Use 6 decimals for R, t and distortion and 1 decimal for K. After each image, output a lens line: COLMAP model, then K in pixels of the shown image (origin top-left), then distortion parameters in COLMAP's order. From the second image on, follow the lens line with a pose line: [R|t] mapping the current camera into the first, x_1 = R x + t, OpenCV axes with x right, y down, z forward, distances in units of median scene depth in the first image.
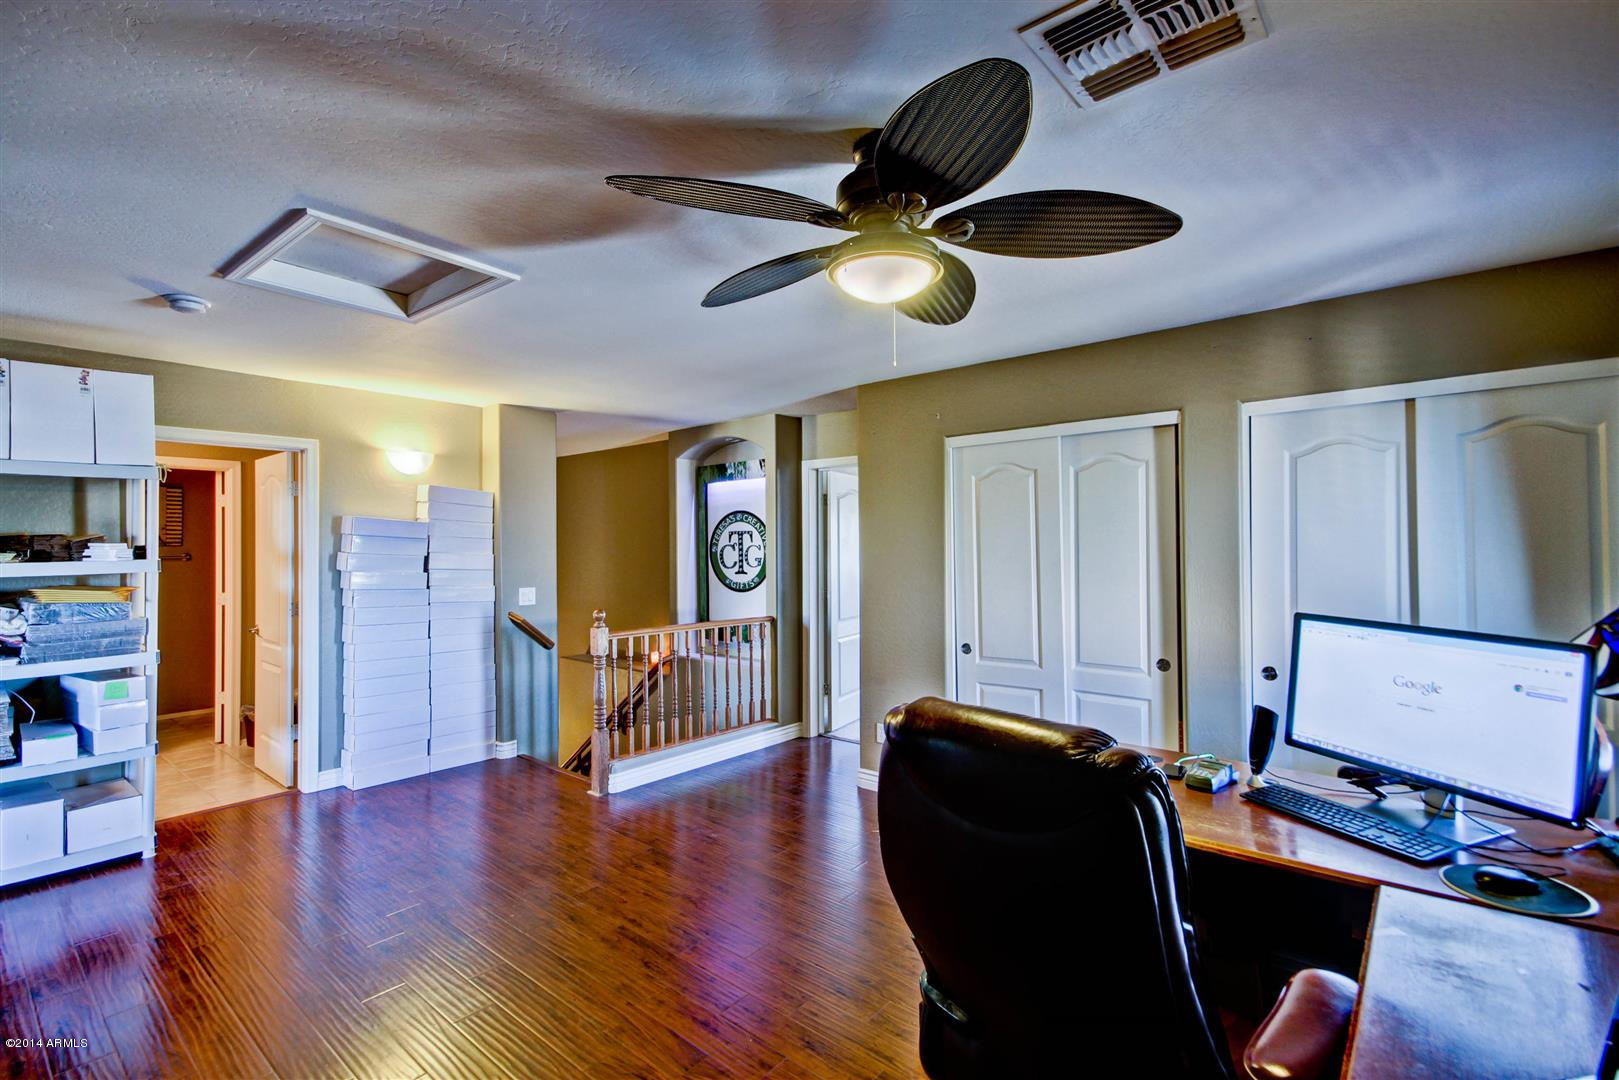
lens RADIAL K [[738.0, 0, 800.3], [0, 738.0, 539.2], [0, 0, 1]] dist [0.013213, 0.000089]
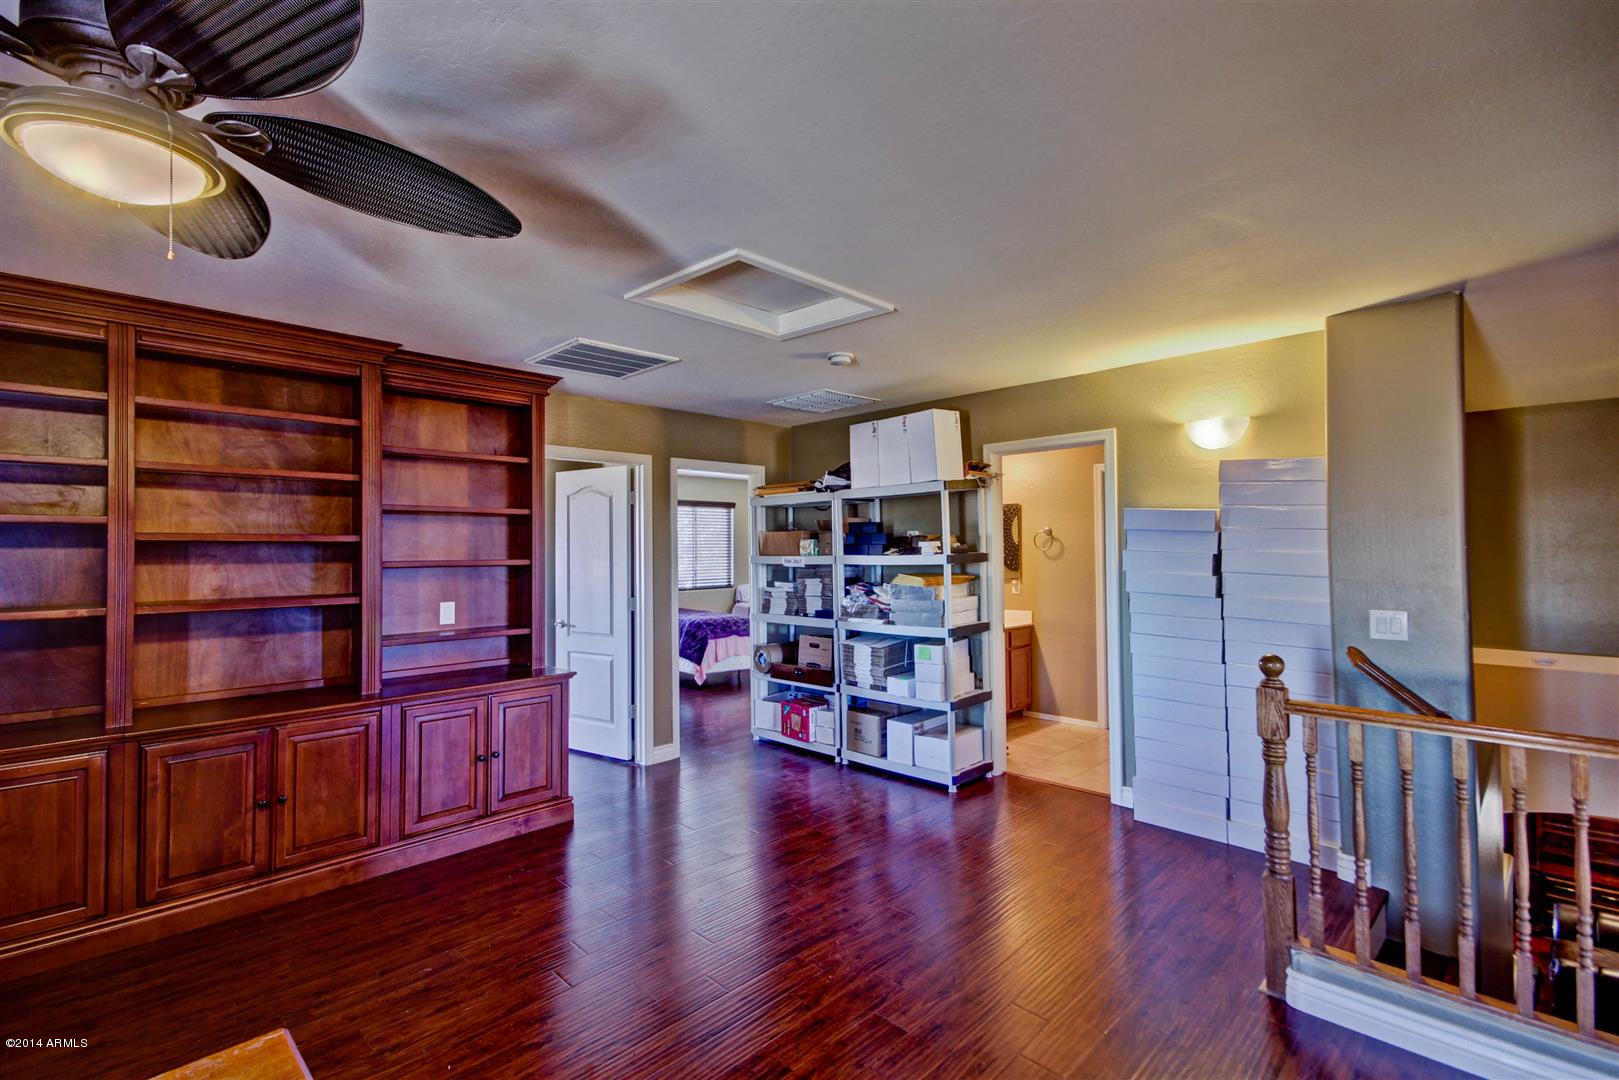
lens RADIAL K [[738.0, 0, 800.3], [0, 738.0, 539.2], [0, 0, 1]] dist [0.013213, 0.000089]
pose [[-0.081352, -0.003874, -0.996678, 0.306109], [0.022686, 0.999726, -0.005738, 0.003019], [0.996427, -0.023078, -0.081242, 0.681459]]
